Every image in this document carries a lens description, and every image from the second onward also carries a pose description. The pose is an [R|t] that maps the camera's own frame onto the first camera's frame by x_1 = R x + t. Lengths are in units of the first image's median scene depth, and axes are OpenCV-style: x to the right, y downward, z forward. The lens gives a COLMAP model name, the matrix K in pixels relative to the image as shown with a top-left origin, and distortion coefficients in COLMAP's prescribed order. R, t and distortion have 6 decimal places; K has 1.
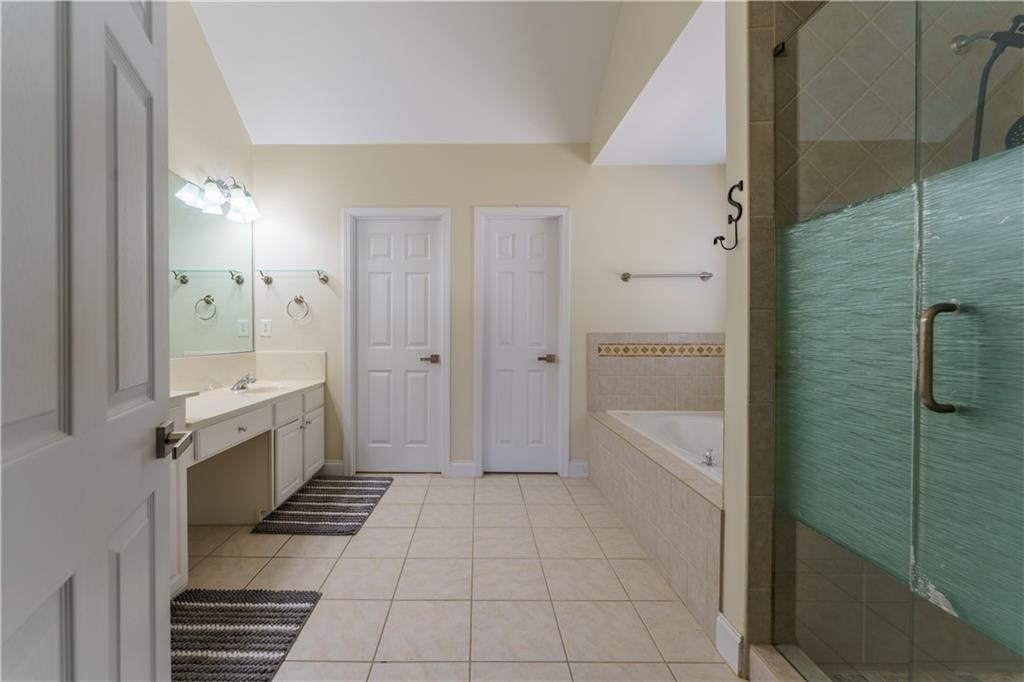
lens RADIAL K [[414.8, 0, 515.5], [0, 414.8, 326.4], [0, 0, 1]] dist [-0.000982, -0.000132]
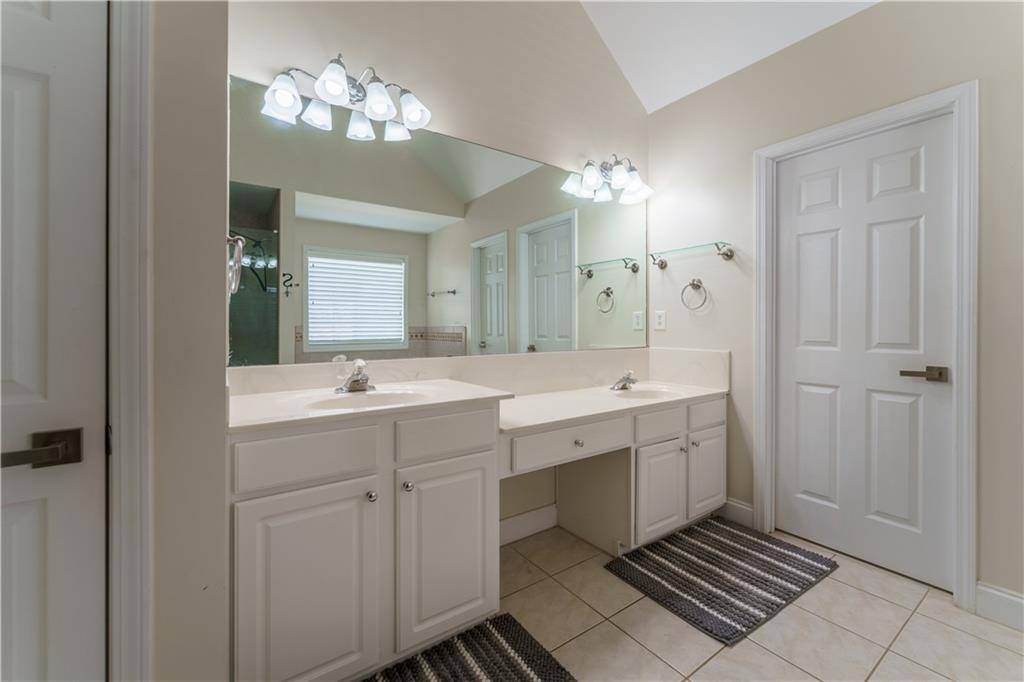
lens RADIAL K [[440.6, 0, 481.1], [0, 440.6, 326.0], [0, 0, 1]] dist [-0.000416, 0.000053]
pose [[0.503043, -0.001341, -0.864261, 0.001588], [0.015946, 0.999843, 0.007729, 0.002796], [0.864114, -0.017670, 0.502985, 0.243717]]
